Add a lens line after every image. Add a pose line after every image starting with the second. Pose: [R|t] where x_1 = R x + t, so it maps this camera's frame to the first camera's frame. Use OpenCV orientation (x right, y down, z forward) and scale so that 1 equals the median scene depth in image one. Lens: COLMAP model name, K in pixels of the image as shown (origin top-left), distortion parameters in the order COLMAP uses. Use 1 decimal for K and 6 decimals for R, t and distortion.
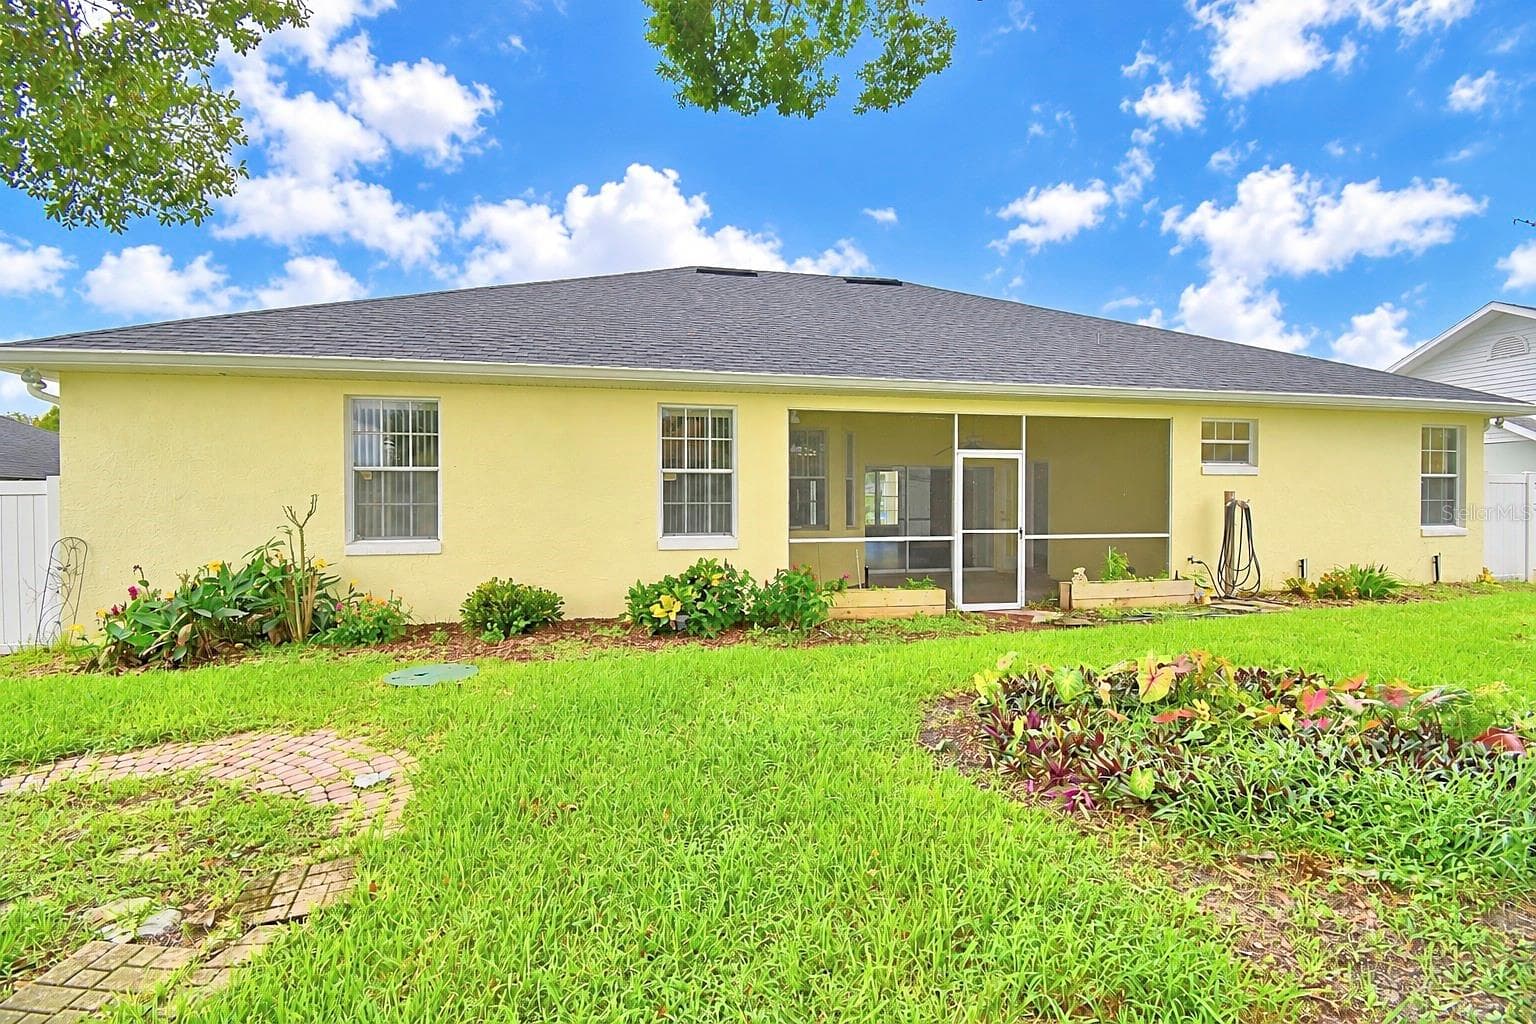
lens RADIAL K [[733.3, 0, 768.0], [0, 733.3, 512.0], [0, 0, 1]] dist [0.018602, -0.018495]
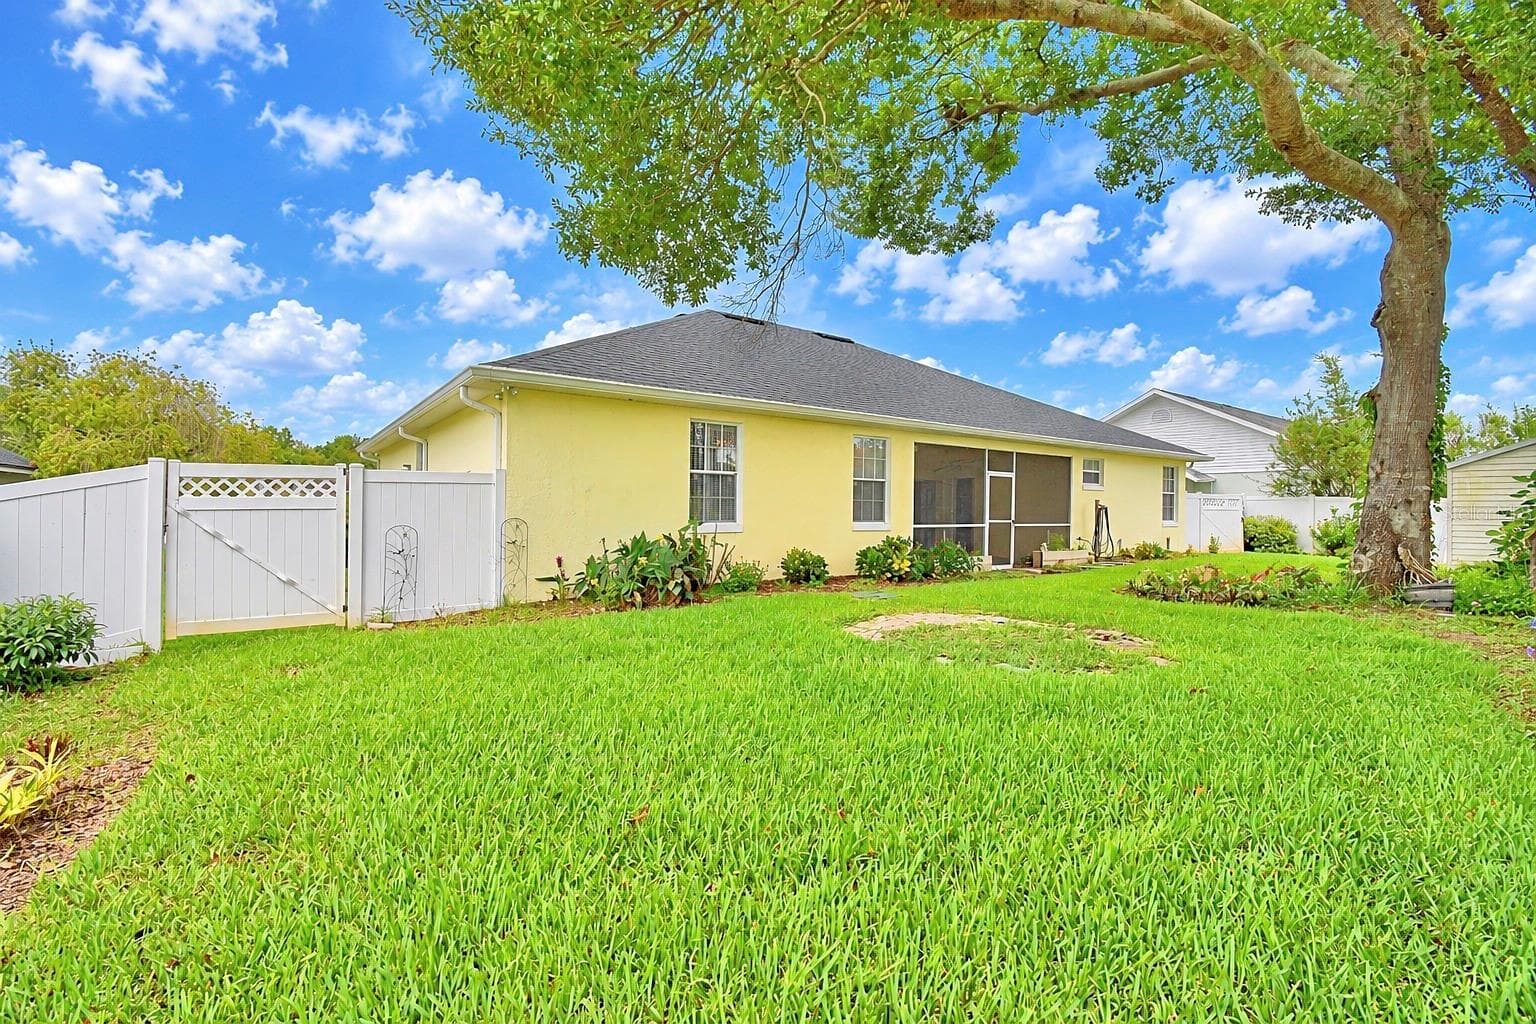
lens RADIAL K [[674.0, 0, 768.0], [0, 674.0, 512.0], [0, 0, 1]] dist [0.001487, -0.012827]
pose [[0.925712, 0.015122, 0.377926, -0.753724], [-0.018430, 0.999817, 0.005138, 0.007317], [-0.377779, -0.011721, 0.925822, -0.200383]]
